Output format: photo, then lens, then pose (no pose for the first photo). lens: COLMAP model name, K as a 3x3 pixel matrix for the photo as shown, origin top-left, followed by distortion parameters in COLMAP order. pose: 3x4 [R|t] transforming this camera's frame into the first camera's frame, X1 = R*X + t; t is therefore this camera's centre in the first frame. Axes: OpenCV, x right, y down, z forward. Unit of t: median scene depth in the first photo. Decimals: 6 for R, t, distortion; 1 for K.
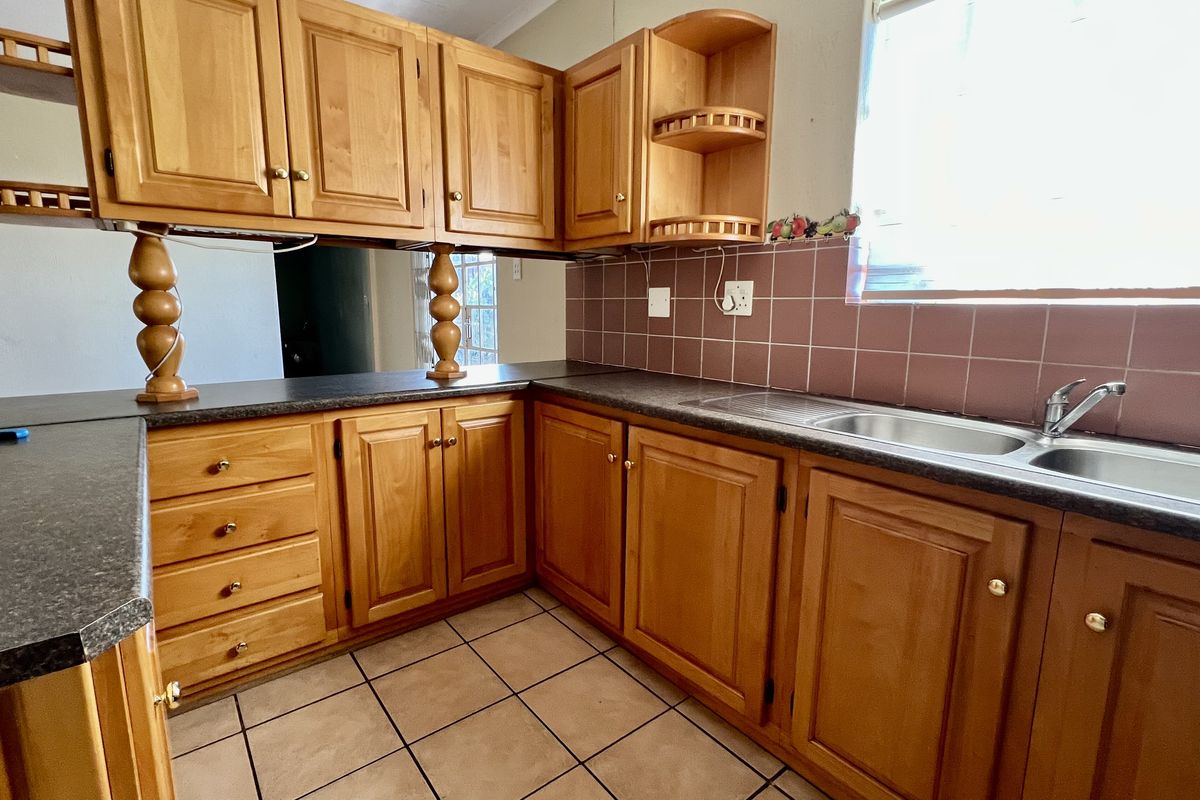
lens RADIAL K [[561.4, 0, 604.1], [0, 561.4, 400.2], [0, 0, 1]] dist [-0.012068, 0.001749]
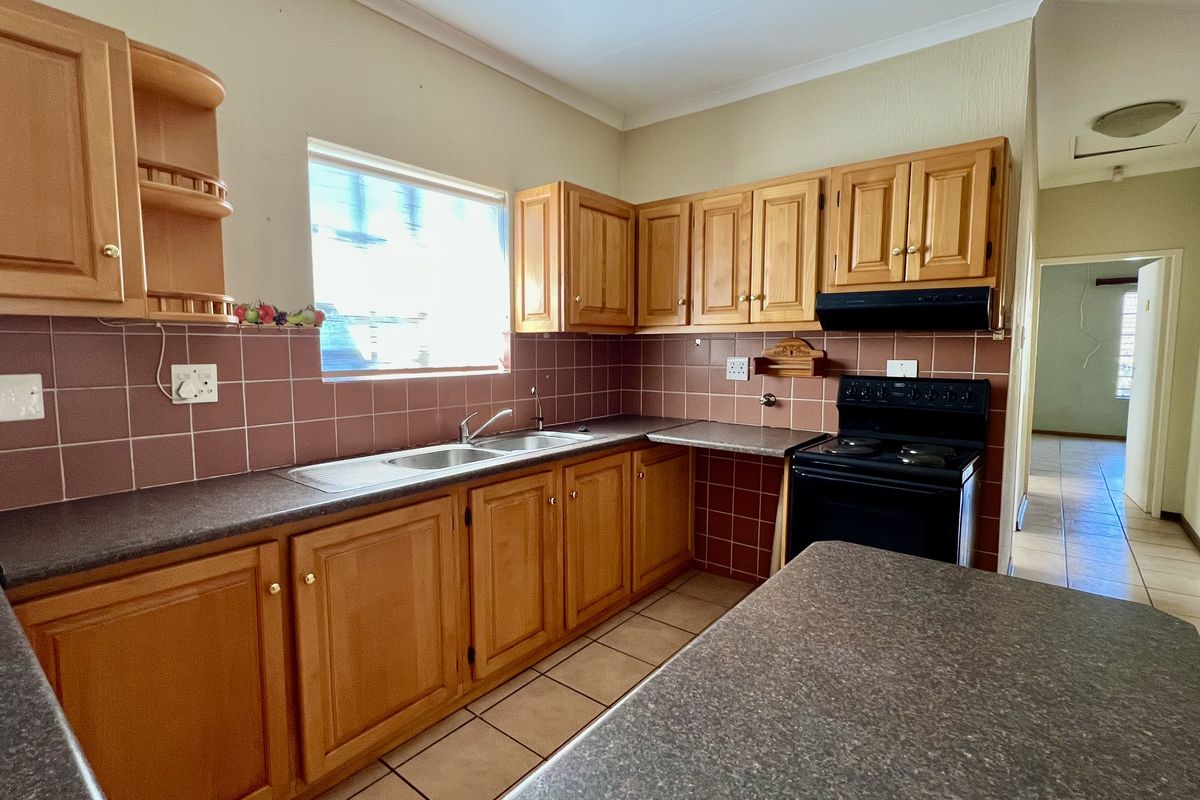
lens RADIAL K [[561.4, 0, 599.2], [0, 561.4, 395.1], [0, 0, 1]] dist [-0.012068, 0.001749]
pose [[-0.222751, -0.098575, 0.969879, -0.825003], [0.153426, 0.978932, 0.134733, -0.204986], [-0.962726, 0.178817, -0.202934, 0.636586]]
